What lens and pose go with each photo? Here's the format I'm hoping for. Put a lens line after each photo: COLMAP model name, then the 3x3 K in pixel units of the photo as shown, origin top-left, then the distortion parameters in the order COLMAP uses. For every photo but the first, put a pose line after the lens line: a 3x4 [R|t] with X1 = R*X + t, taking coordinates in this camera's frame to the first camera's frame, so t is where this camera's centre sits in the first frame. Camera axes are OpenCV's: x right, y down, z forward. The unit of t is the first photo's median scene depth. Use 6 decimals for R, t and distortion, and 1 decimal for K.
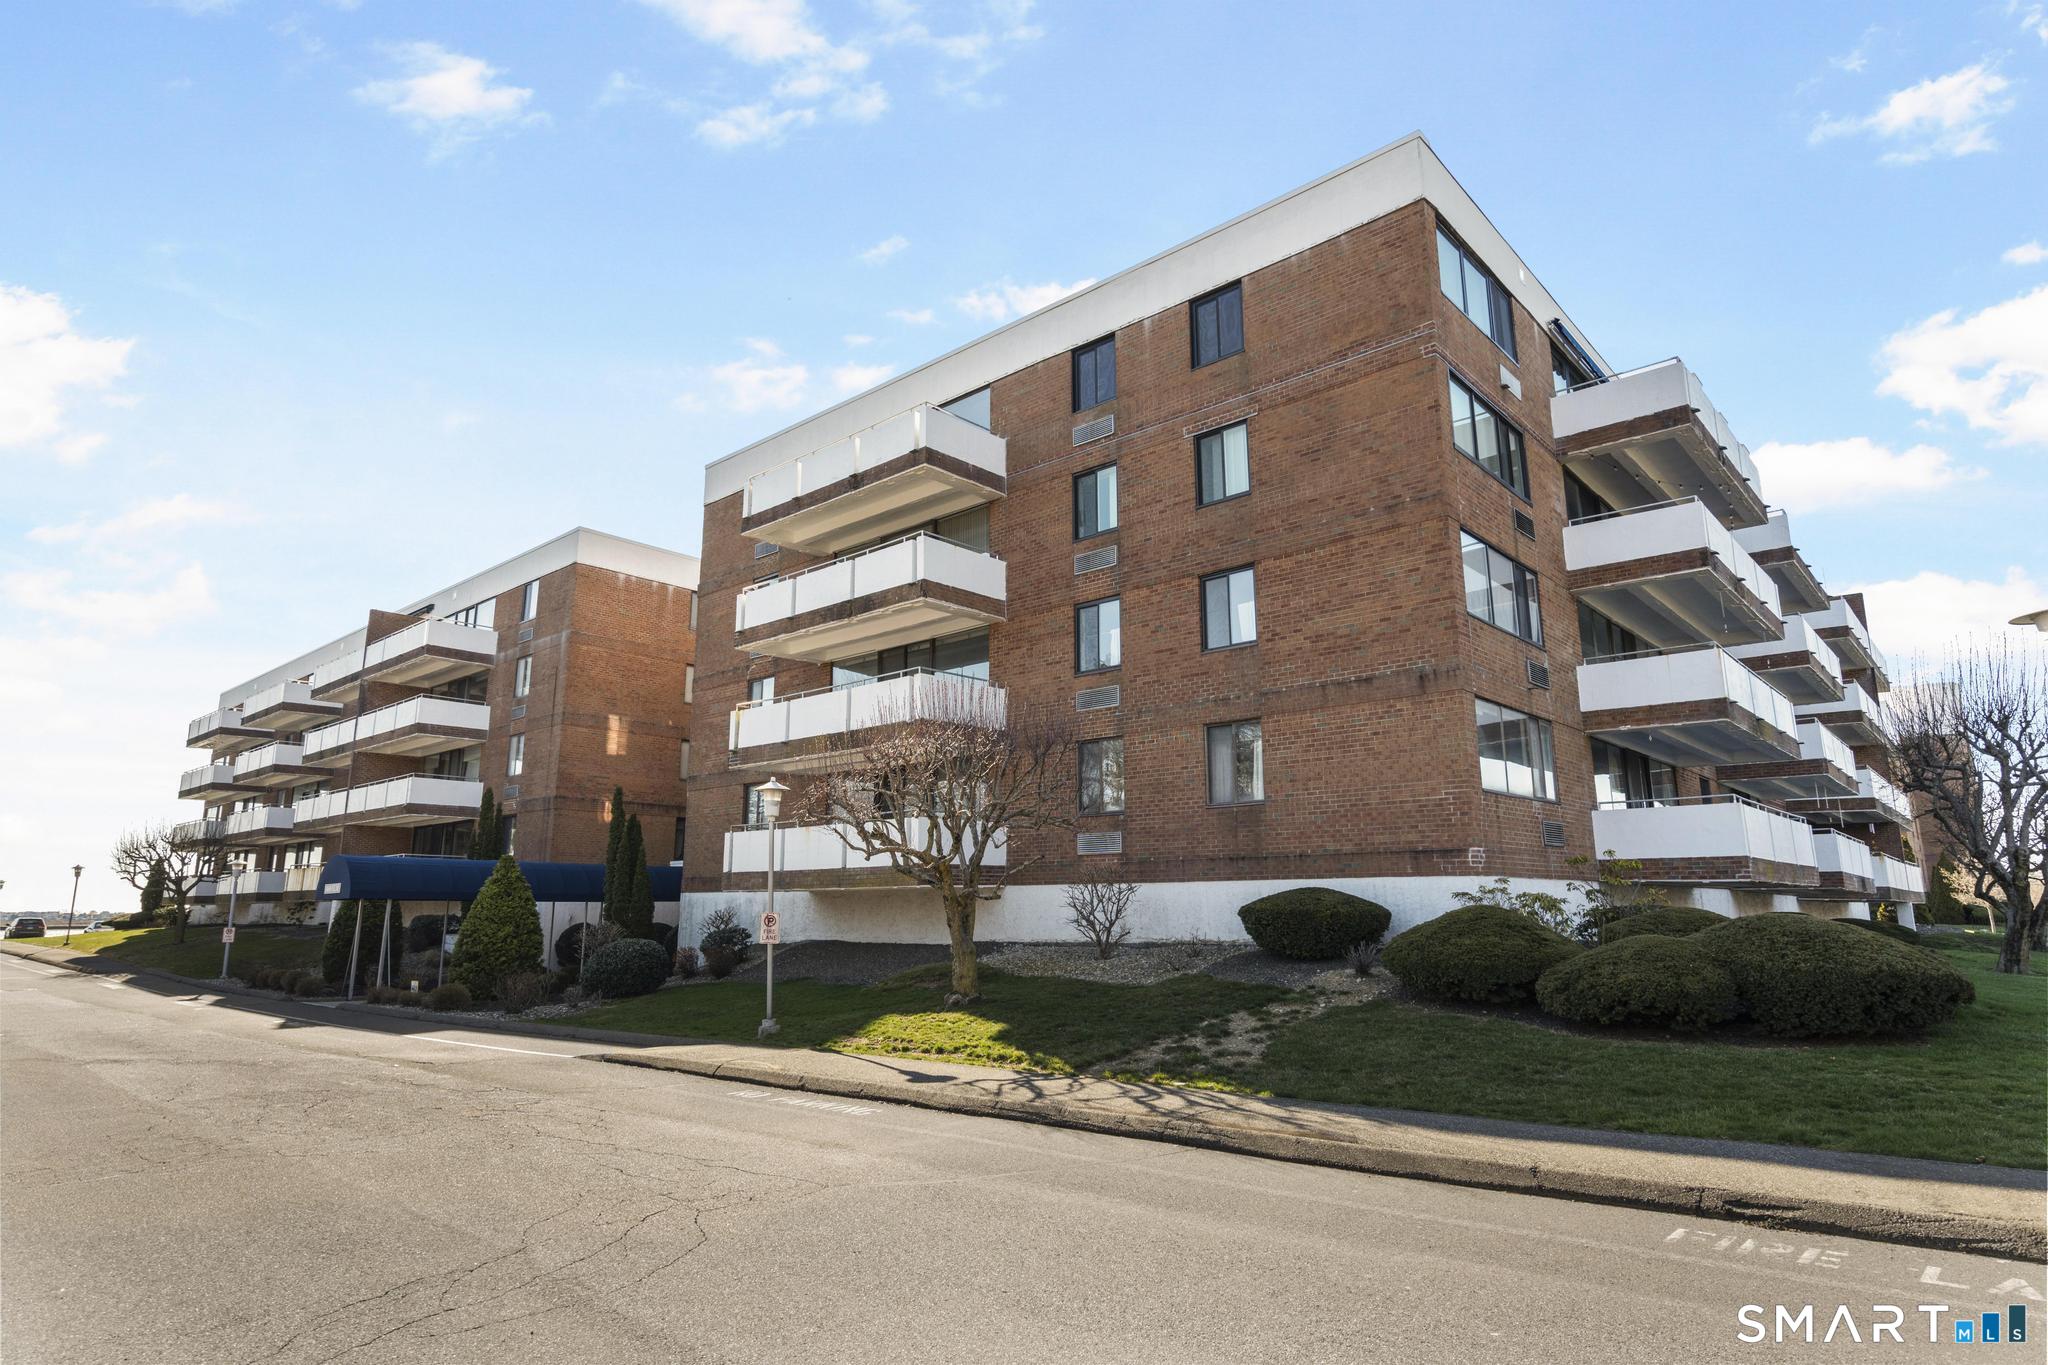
lens RADIAL K [[1131.9, 0, 1028.7], [0, 1131.9, 679.0], [0, 0, 1]] dist [-0.000142, 0.000438]
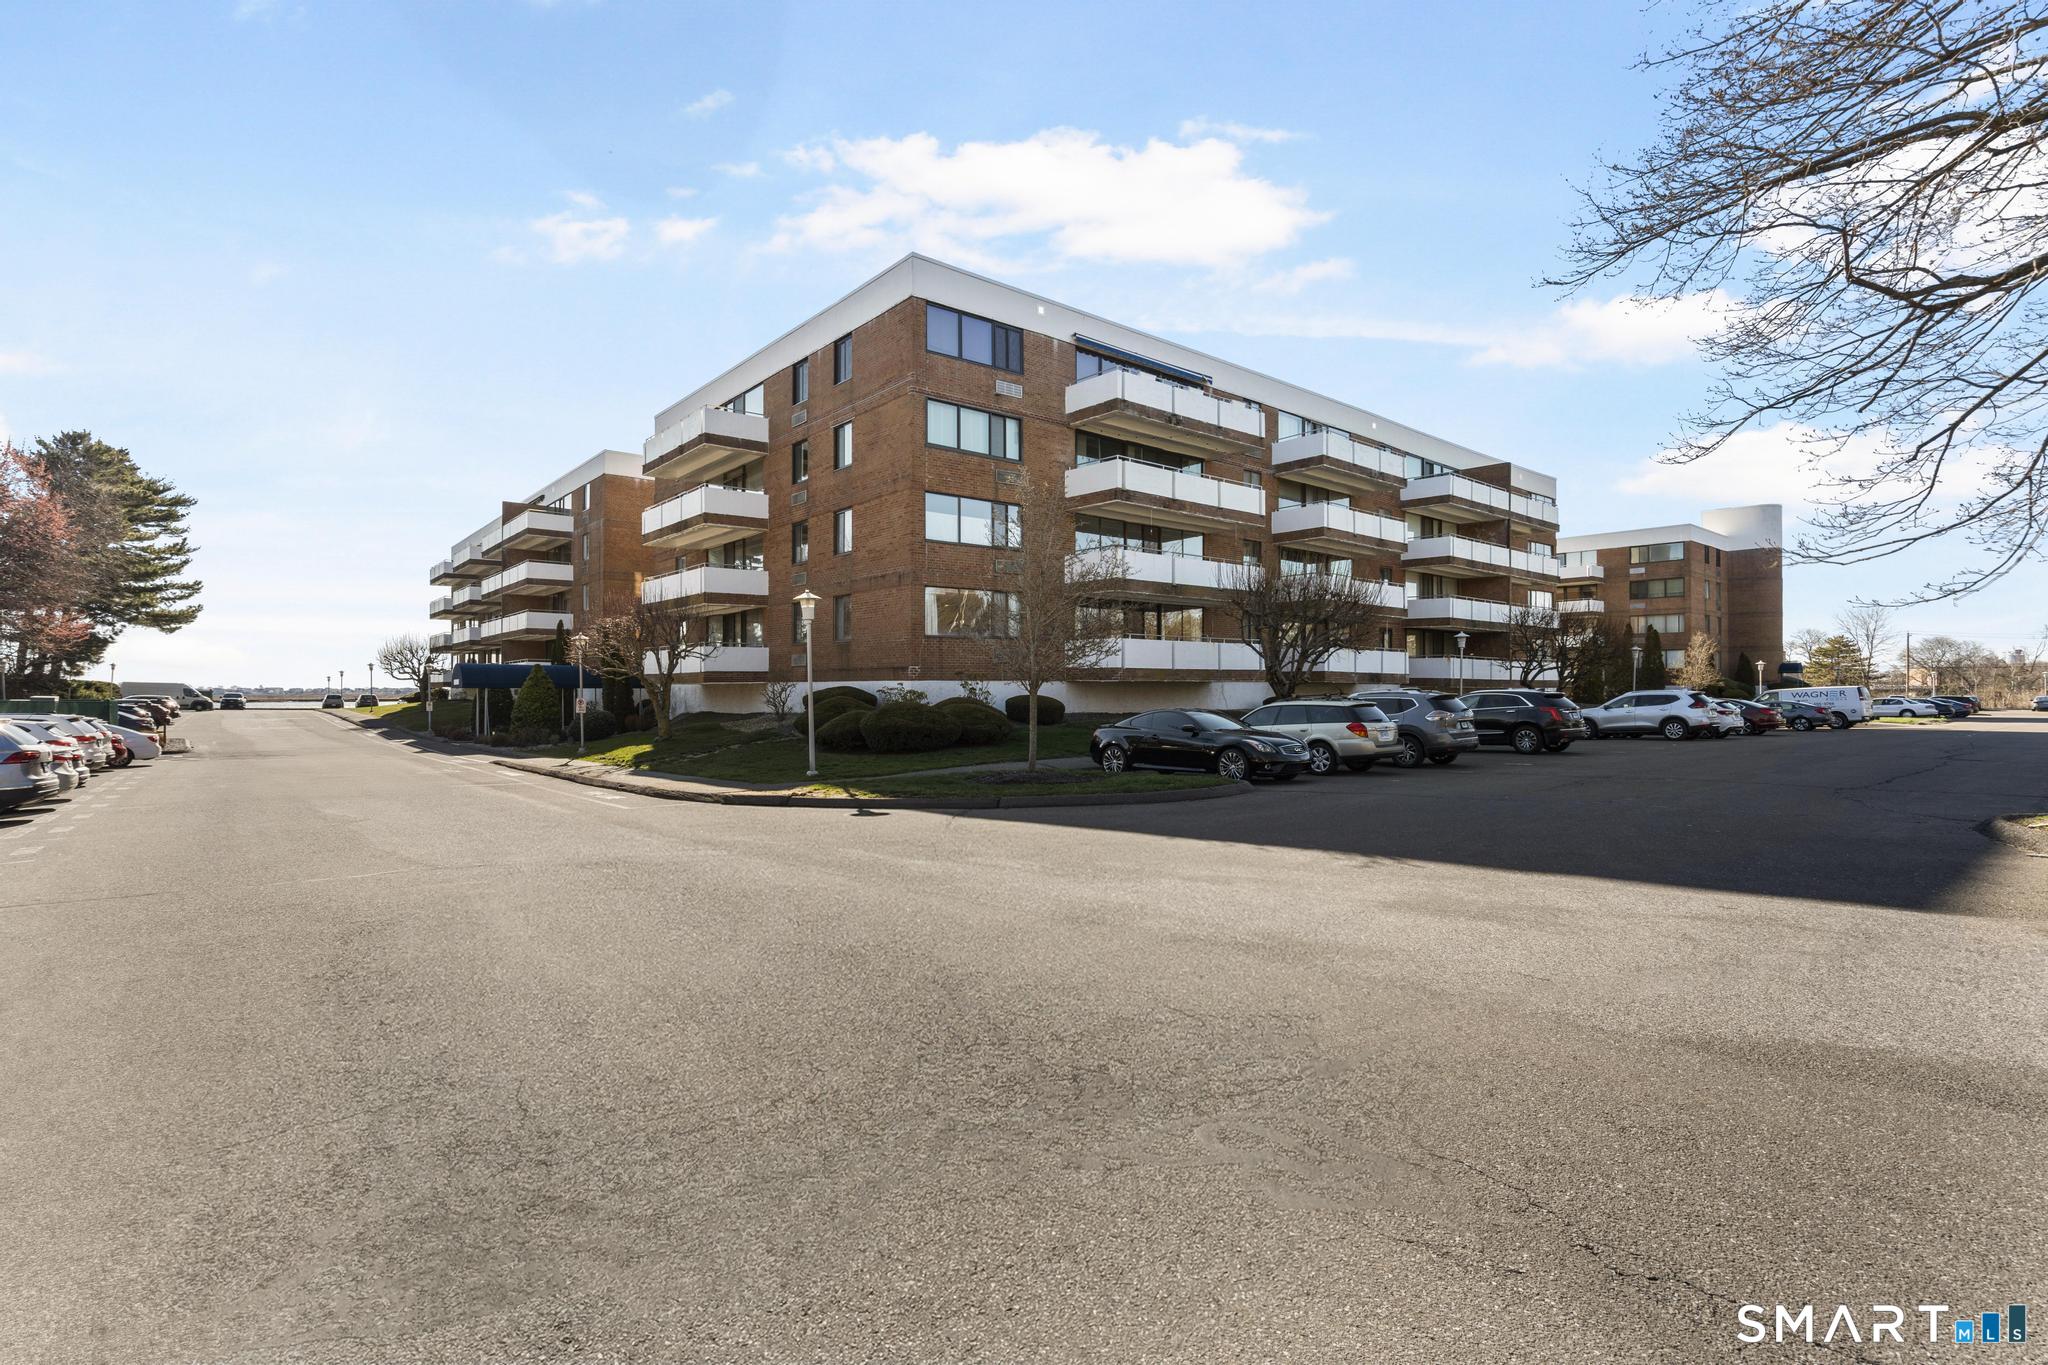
lens RADIAL K [[947.5, 0, 1020.9], [0, 947.5, 686.6], [0, 0, 1]] dist [0.002401, 0.002259]
pose [[0.990248, 0.000708, -0.139317, 0.330762], [0.027083, 0.979932, 0.197483, -0.055063], [0.136661, -0.199330, 0.970356, -0.232503]]
